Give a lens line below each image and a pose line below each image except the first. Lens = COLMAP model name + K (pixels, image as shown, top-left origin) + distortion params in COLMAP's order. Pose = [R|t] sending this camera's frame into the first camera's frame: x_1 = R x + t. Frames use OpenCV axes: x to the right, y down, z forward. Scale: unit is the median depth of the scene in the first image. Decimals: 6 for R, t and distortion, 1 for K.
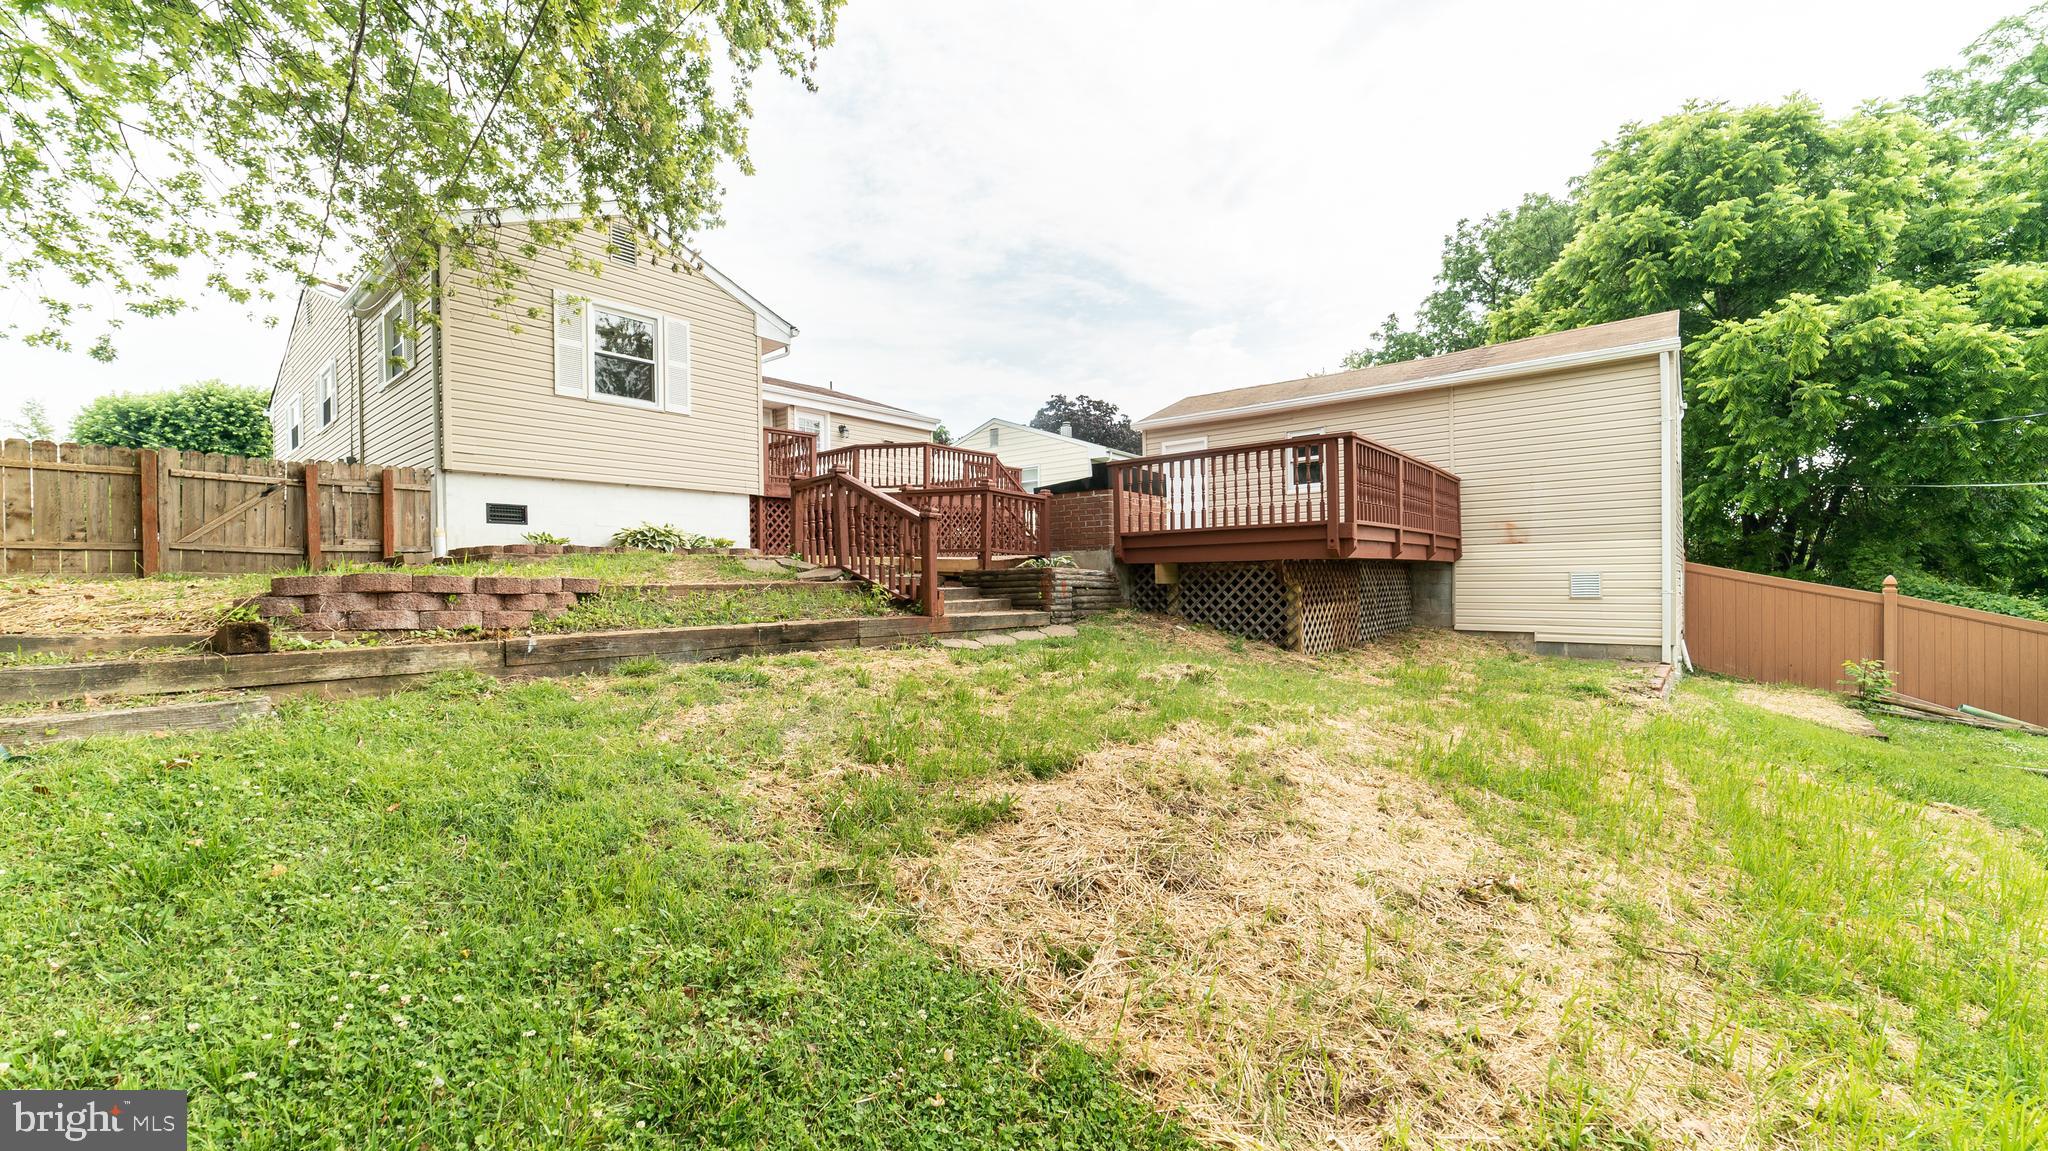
lens RADIAL K [[792.2, 0, 1022.4], [0, 792.2, 588.5], [0, 0, 1]] dist [-0.014718, 0.003275]
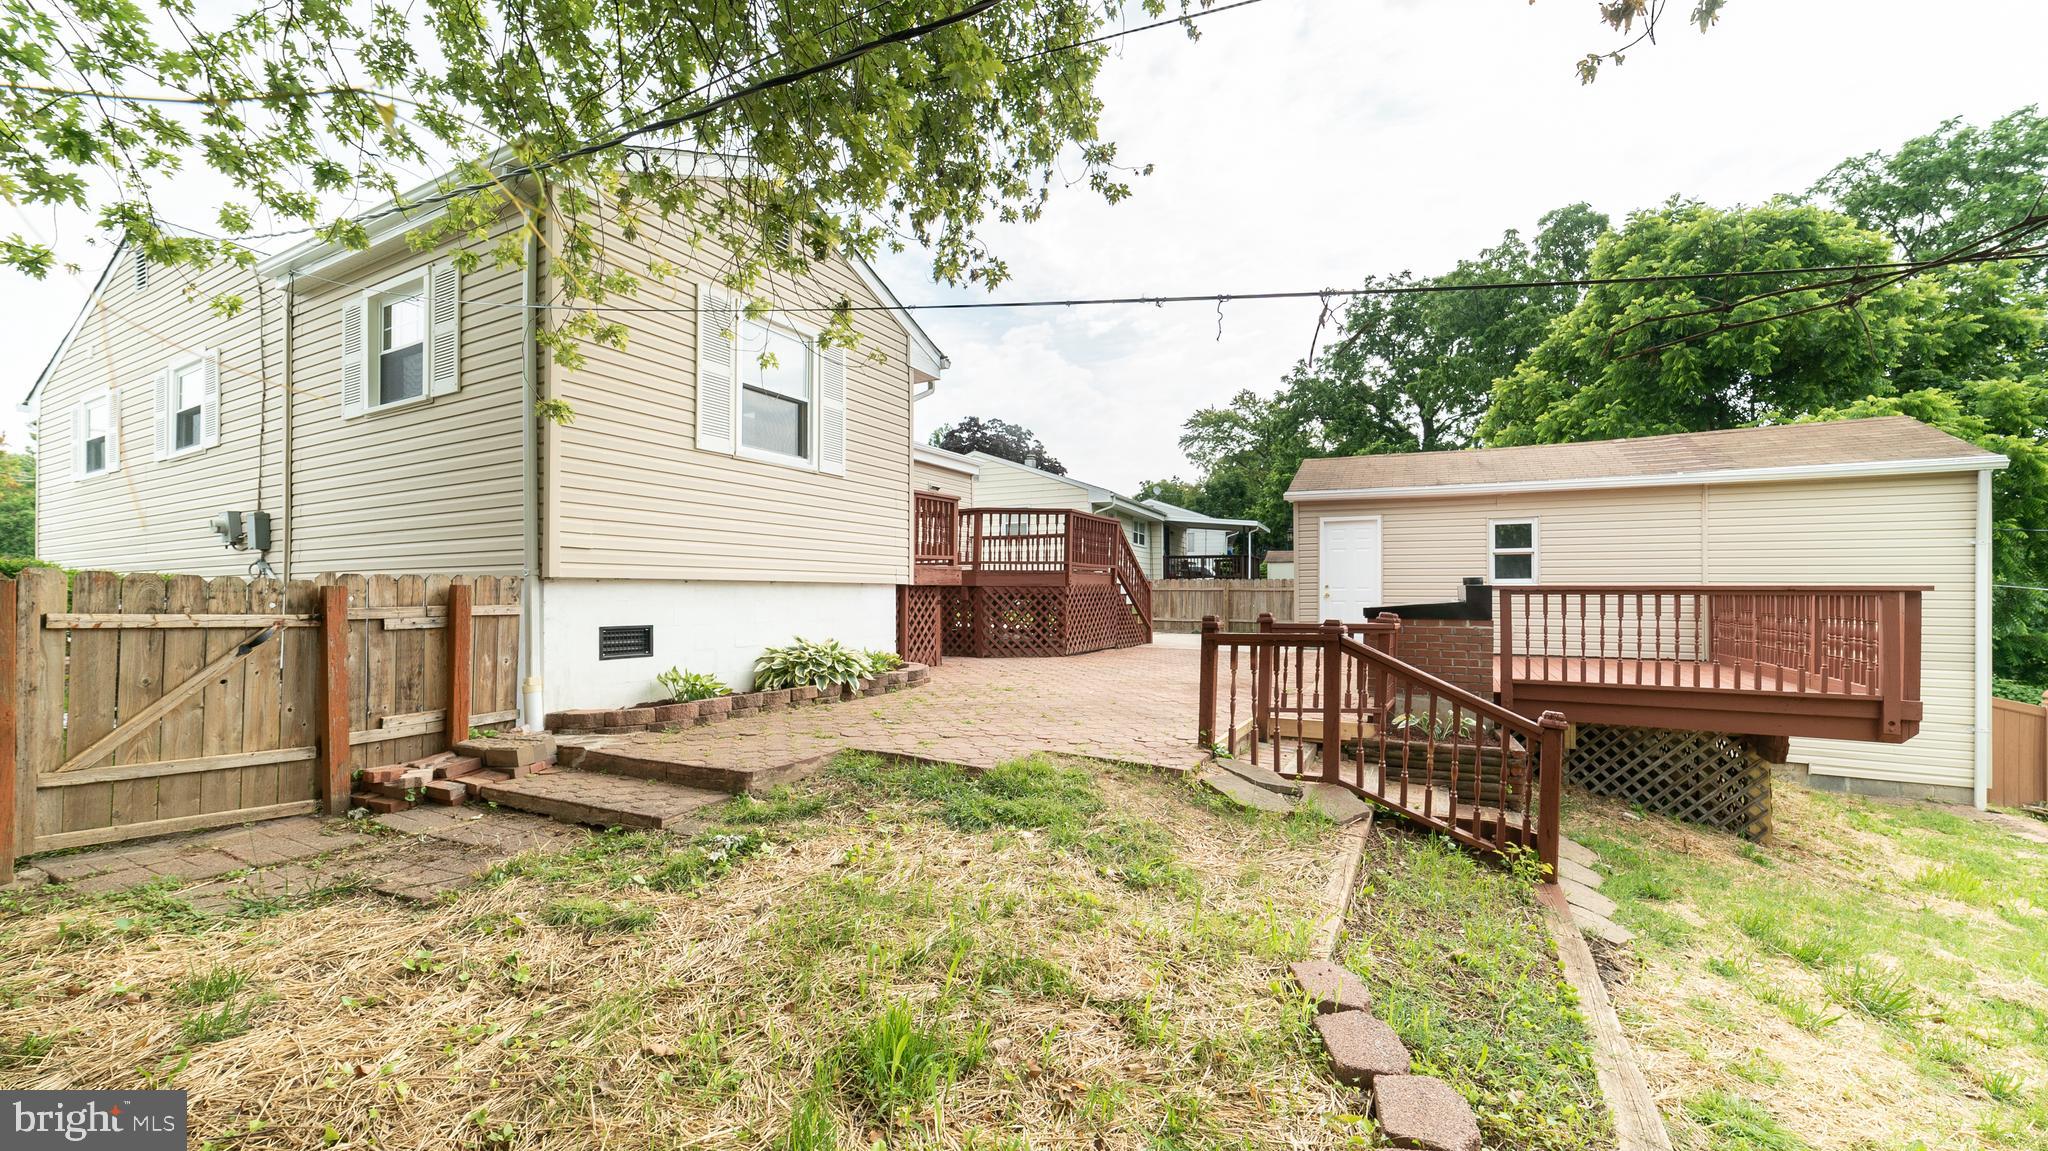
lens RADIAL K [[792.2, 0, 1022.4], [0, 792.2, 588.5], [0, 0, 1]] dist [-0.014718, 0.003275]
pose [[0.979057, 0.020249, 0.202576, -0.483170], [-0.017320, 0.999718, -0.016224, -0.133335], [-0.202848, 0.012375, 0.979132, 0.337425]]
